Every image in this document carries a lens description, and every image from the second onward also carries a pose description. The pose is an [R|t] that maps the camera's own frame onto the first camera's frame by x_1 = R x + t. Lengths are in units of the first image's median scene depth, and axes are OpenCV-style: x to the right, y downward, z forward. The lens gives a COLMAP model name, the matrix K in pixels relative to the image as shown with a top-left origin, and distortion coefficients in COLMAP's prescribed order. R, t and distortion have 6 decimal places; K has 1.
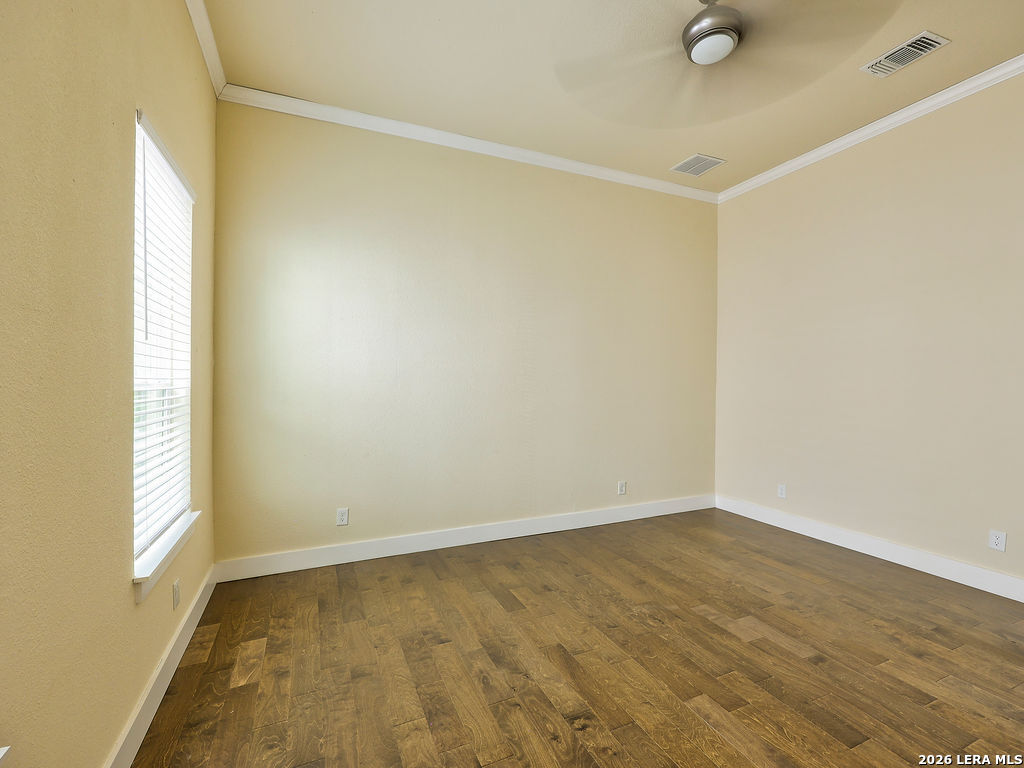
lens RADIAL K [[460.5, 0, 512.0], [0, 460.5, 384.0], [0, 0, 1]] dist [-0.000624, 0.000067]
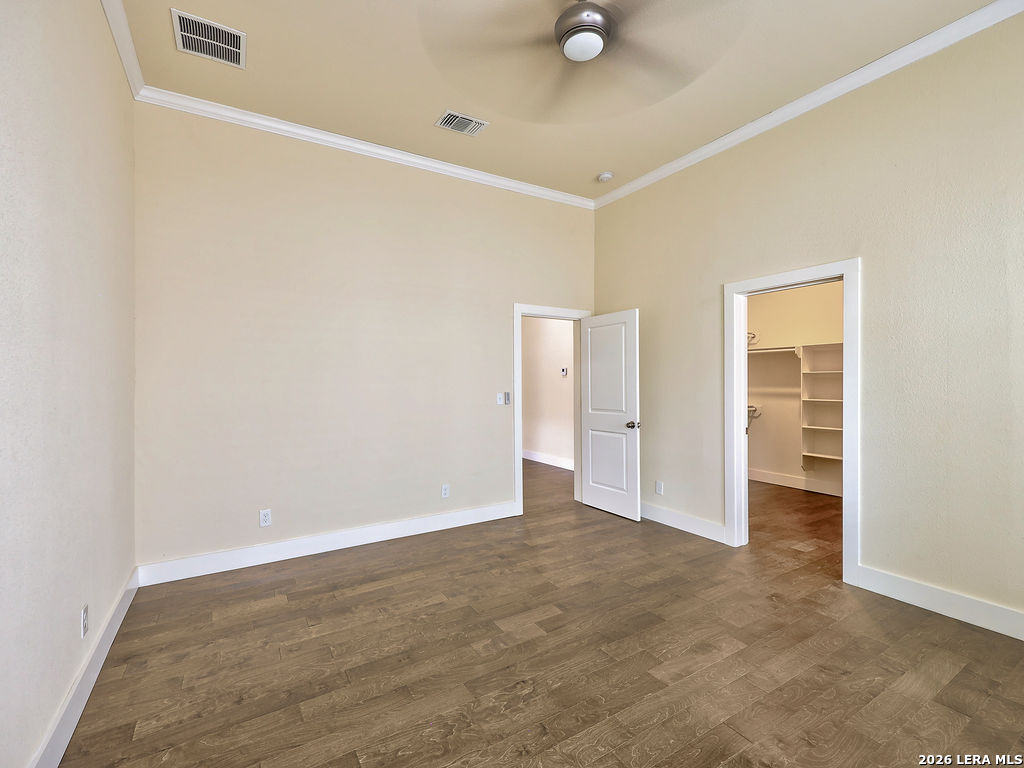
lens RADIAL K [[460.5, 0, 512.0], [0, 460.5, 384.0], [0, 0, 1]] dist [-0.000624, 0.000067]
pose [[-0.134963, -0.001694, 0.990849, -0.416335], [0.016337, 0.999859, 0.003935, 0.000162], [-0.990716, 0.016718, -0.134916, 1.014095]]
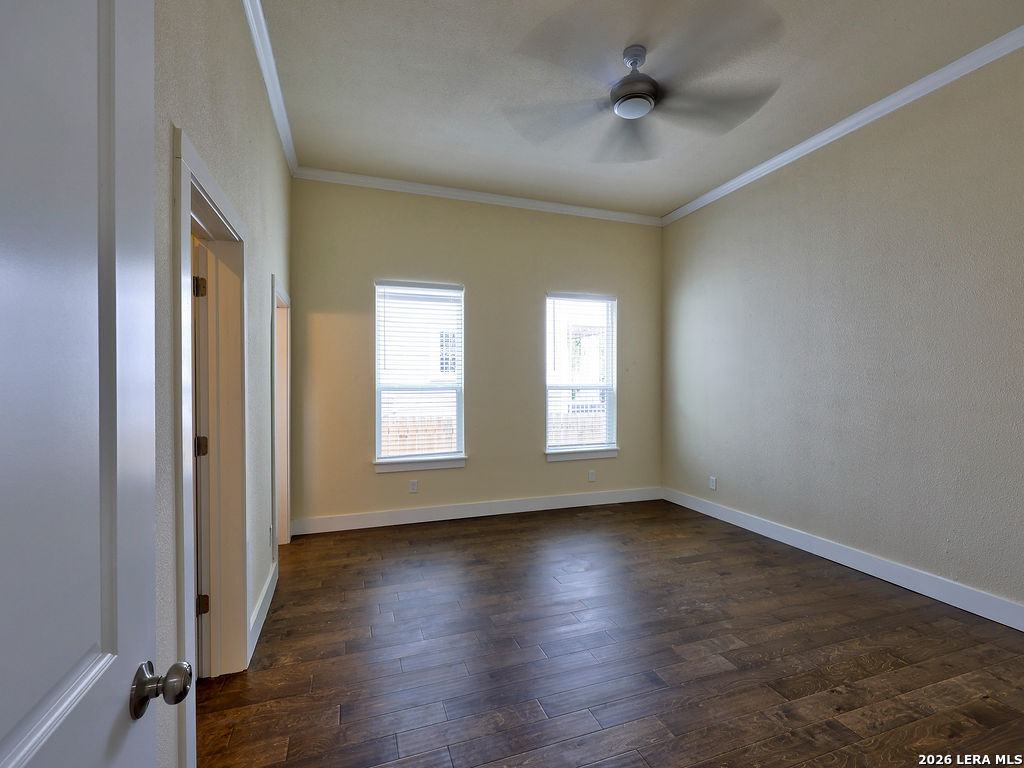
lens RADIAL K [[460.5, 0, 512.0], [0, 460.5, 384.0], [0, 0, 1]] dist [-0.000624, 0.000067]
pose [[-0.077996, -0.000532, -0.996954, 1.291207], [-0.006809, 0.999977, -0.000001, -0.007896], [0.996930, 0.006788, -0.077998, 0.612029]]
